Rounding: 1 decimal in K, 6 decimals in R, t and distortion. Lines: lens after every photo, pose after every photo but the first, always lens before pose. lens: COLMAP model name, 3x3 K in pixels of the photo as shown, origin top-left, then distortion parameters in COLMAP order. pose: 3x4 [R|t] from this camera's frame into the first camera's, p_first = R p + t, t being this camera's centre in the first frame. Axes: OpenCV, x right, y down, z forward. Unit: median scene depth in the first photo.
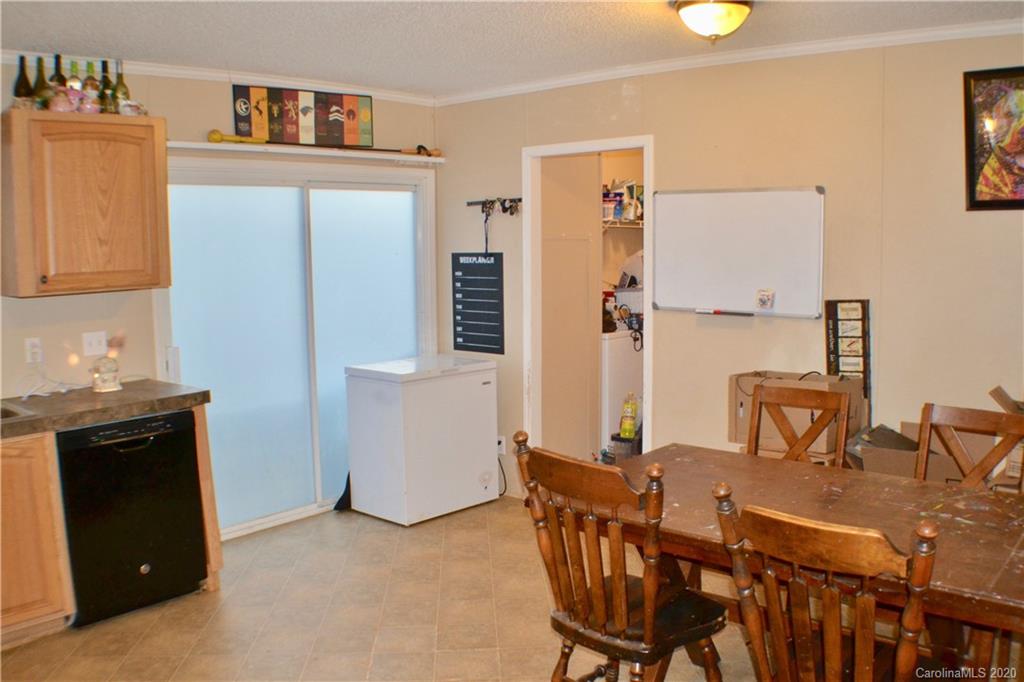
lens RADIAL K [[865.4, 0, 512.0], [0, 865.4, 341.0], [0, 0, 1]] dist [-0.161171, 0.012358]
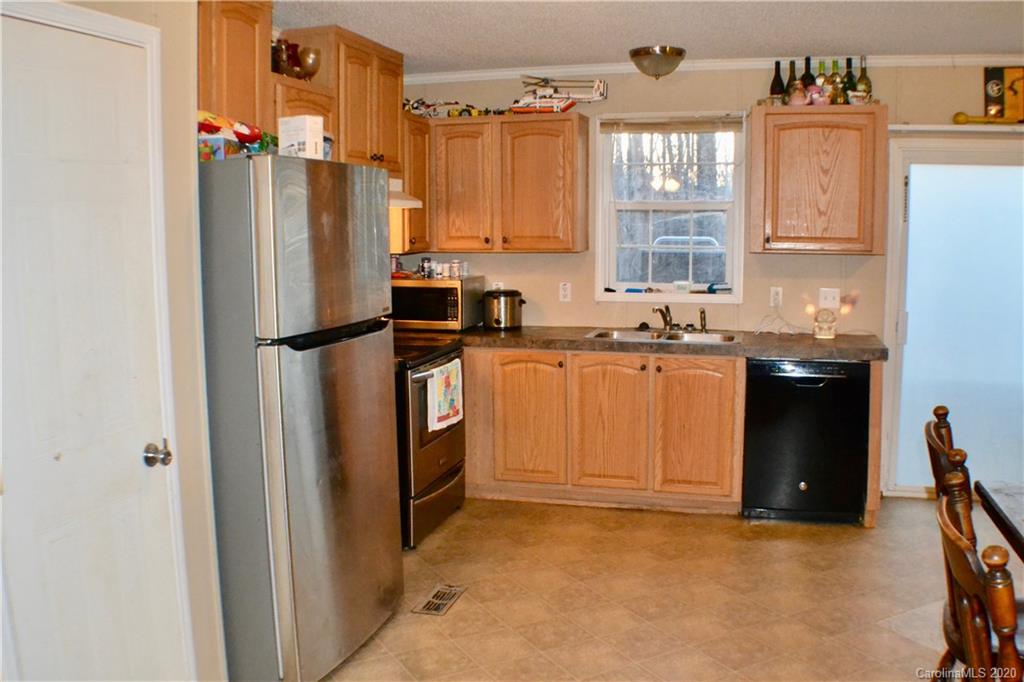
lens RADIAL K [[865.4, 0, 512.0], [0, 865.4, 341.0], [0, 0, 1]] dist [-0.161171, 0.012358]
pose [[0.435700, 0.138177, -0.889423, 0.401762], [-0.109822, 0.988924, 0.099837, -0.007825], [0.893367, 0.054180, 0.446049, 0.061978]]
